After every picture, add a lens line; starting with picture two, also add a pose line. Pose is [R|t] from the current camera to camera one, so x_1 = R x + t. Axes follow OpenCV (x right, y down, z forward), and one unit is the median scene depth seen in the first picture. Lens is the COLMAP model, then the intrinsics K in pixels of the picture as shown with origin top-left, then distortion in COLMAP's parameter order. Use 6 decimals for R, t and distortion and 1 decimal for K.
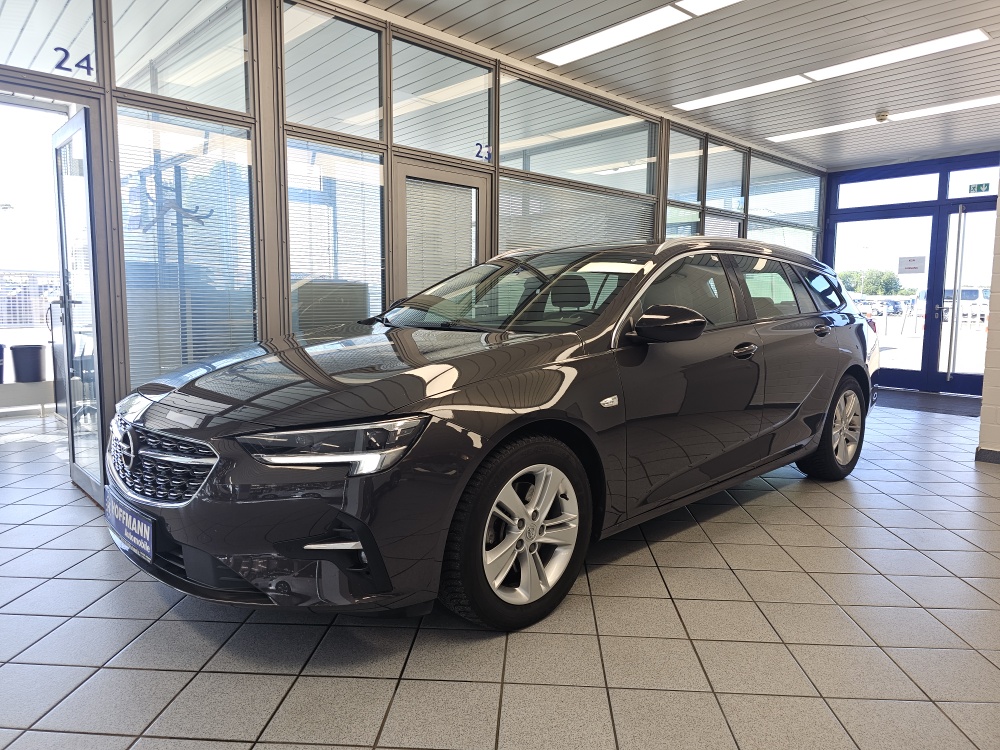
lens RADIAL K [[675.9, 0, 494.6], [0, 675.9, 372.8], [0, 0, 1]] dist [0.079862, -0.091584]
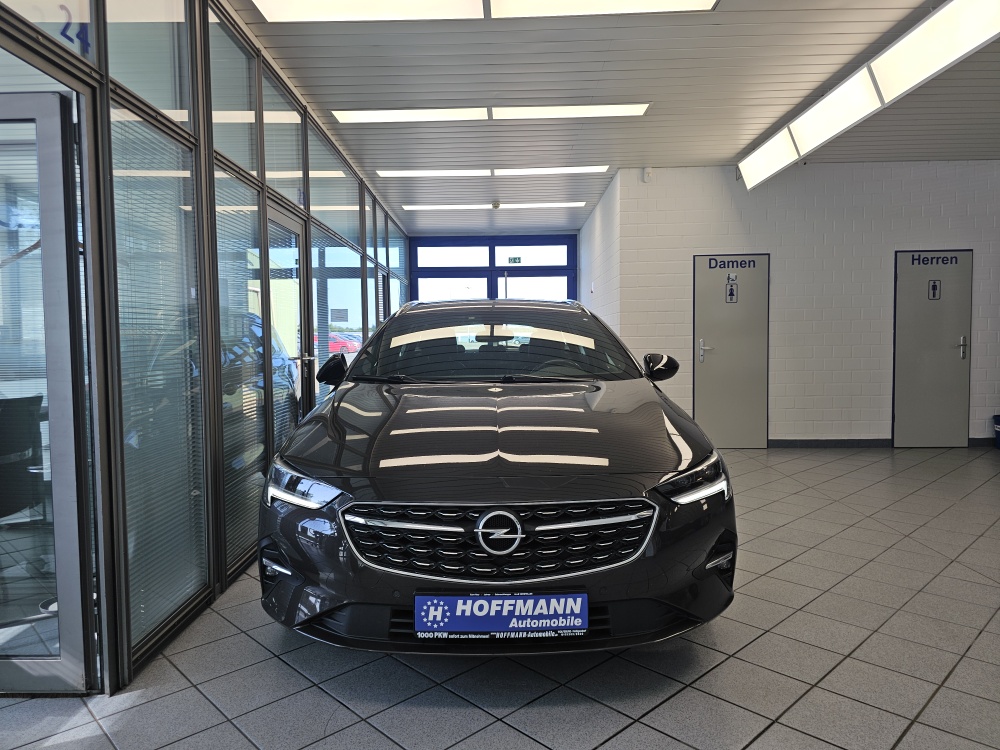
lens RADIAL K [[675.9, 0, 494.6], [0, 675.9, 372.8], [0, 0, 1]] dist [0.079862, -0.091584]
pose [[0.682902, -0.053622, 0.728539, -0.905836], [0.091912, 0.995684, -0.012870, -0.071125], [-0.724705, 0.075751, 0.684883, 0.273772]]
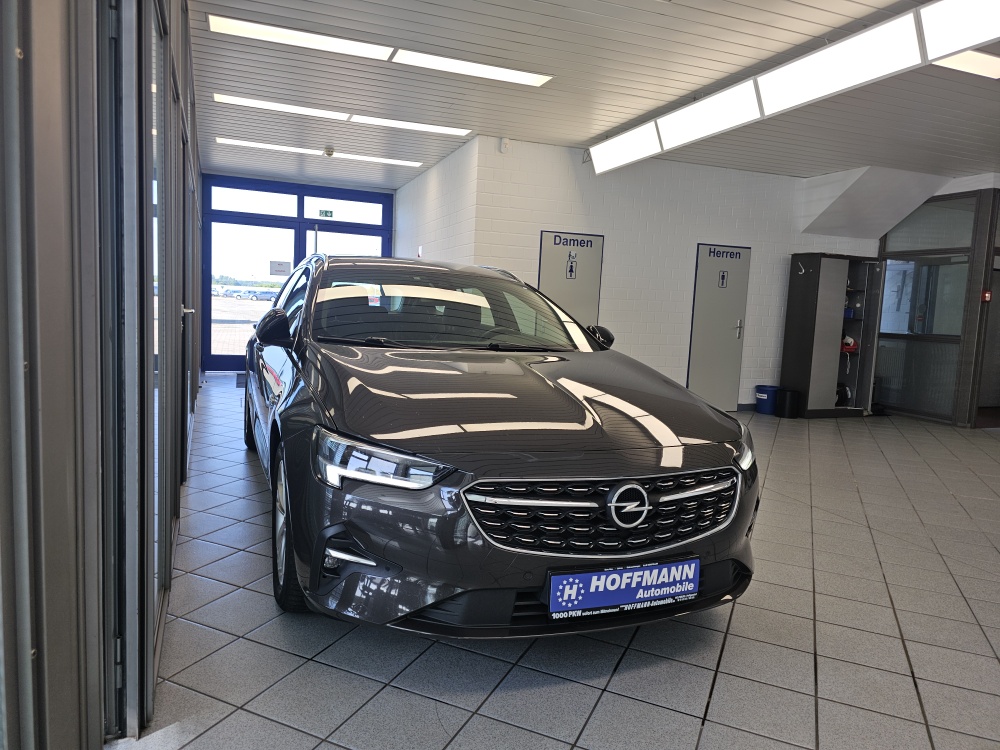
lens RADIAL K [[675.9, 0, 494.6], [0, 675.9, 372.8], [0, 0, 1]] dist [0.079862, -0.091584]
pose [[0.361855, -0.082607, 0.928567, -1.082601], [0.052164, 0.996300, 0.068304, -0.105005], [-0.930774, 0.023722, 0.364825, 0.631465]]
